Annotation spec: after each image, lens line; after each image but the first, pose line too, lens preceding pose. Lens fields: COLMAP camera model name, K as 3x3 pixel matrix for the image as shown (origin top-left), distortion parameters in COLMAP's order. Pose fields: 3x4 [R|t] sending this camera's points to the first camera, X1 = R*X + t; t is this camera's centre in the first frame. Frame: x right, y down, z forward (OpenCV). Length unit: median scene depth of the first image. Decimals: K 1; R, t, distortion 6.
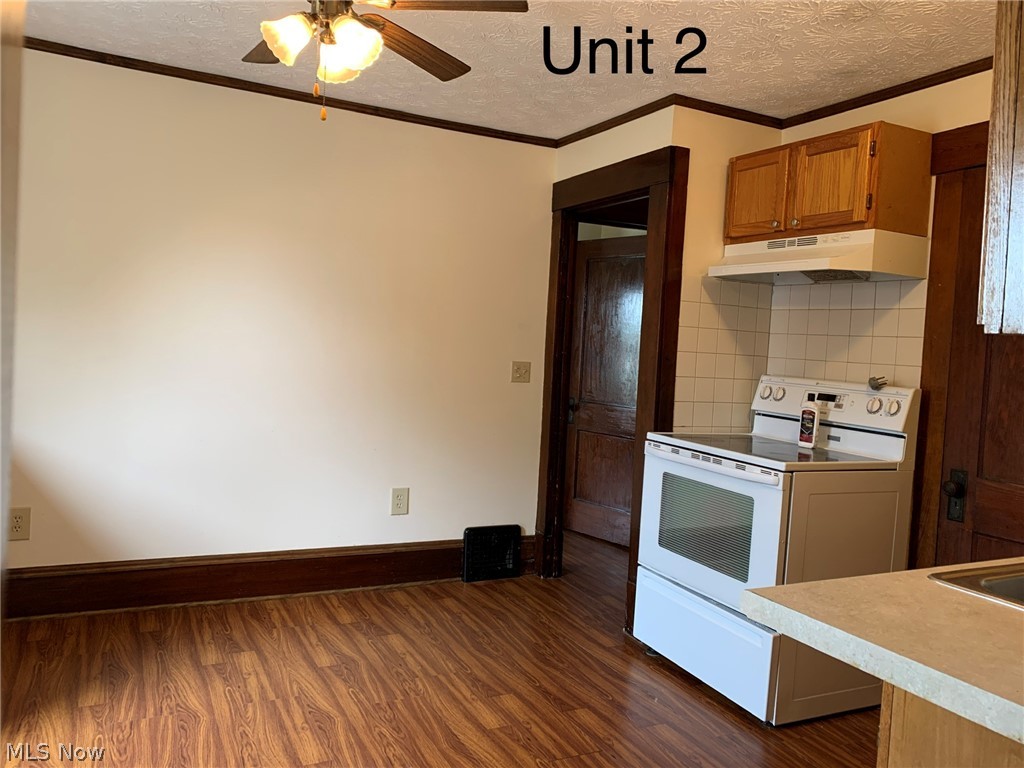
lens RADIAL K [[788.5, 0, 509.7], [0, 788.5, 372.4], [0, 0, 1]] dist [0.009129, 0.000153]
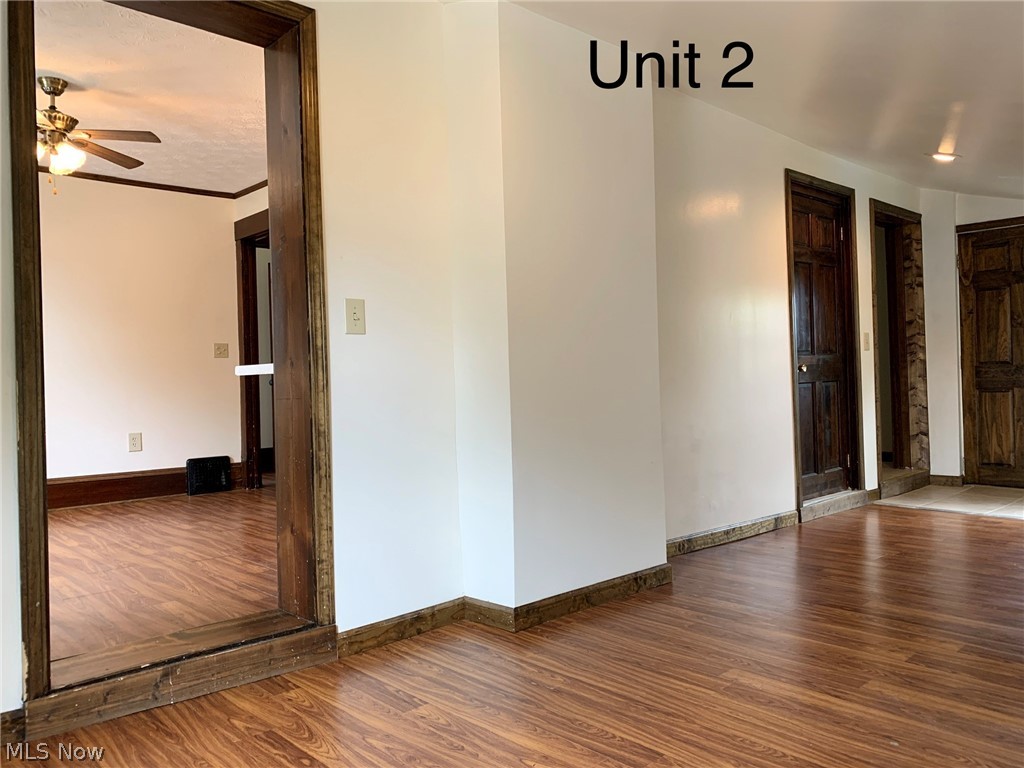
lens RADIAL K [[788.5, 0, 509.7], [0, 788.5, 372.4], [0, 0, 1]] dist [0.009129, 0.000153]
pose [[0.961977, -0.077710, 0.261842, 0.146606], [0.088820, 0.995570, -0.030846, 0.135872], [-0.258285, 0.052930, 0.964618, -0.565050]]
